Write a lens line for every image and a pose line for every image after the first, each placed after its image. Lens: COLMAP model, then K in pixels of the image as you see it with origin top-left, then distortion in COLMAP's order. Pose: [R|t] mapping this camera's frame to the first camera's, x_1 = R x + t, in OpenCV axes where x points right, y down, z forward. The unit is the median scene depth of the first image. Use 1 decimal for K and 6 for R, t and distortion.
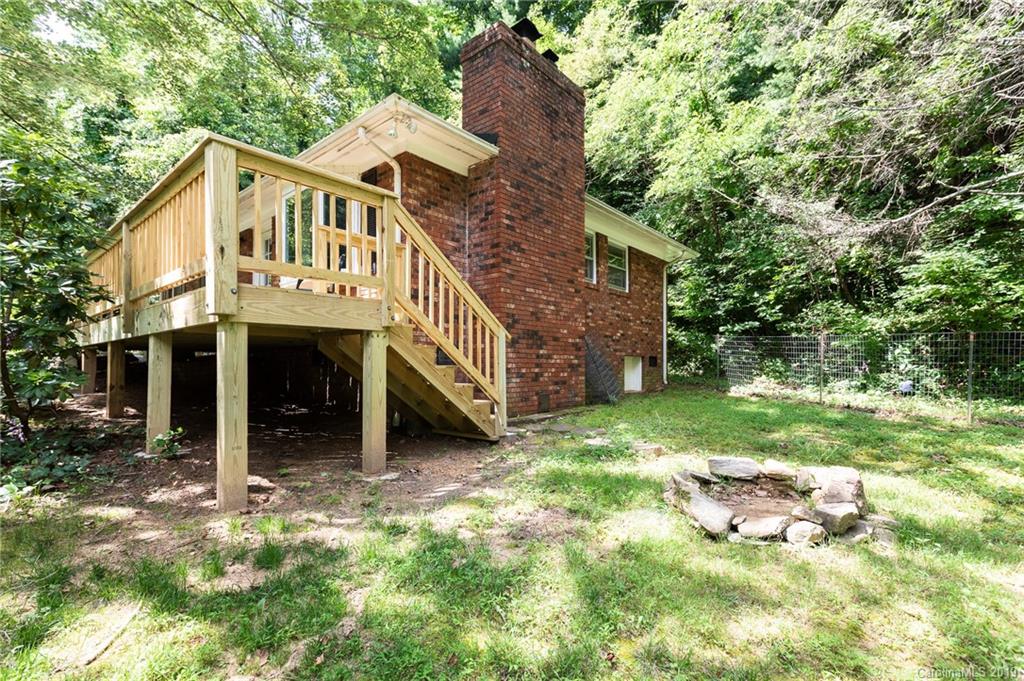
lens RADIAL K [[468.0, 0, 506.7], [0, 468.0, 364.0], [0, 0, 1]] dist [-0.004489, 0.000673]
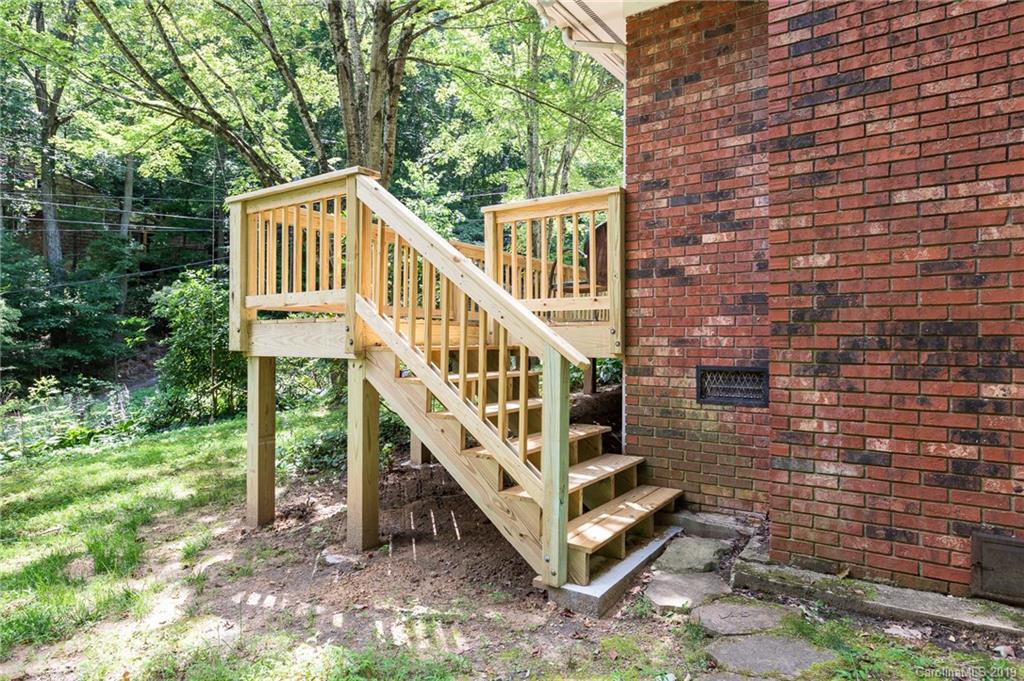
lens RADIAL K [[603.4, 0, 511.4], [0, 603.4, 337.0], [0, 0, 1]] dist [-0.003440, -0.000367]
pose [[0.116037, -0.003766, -0.993238, 0.441185], [0.001354, 0.999992, -0.003633, -0.063242], [0.993244, -0.000923, 0.116041, 0.708712]]
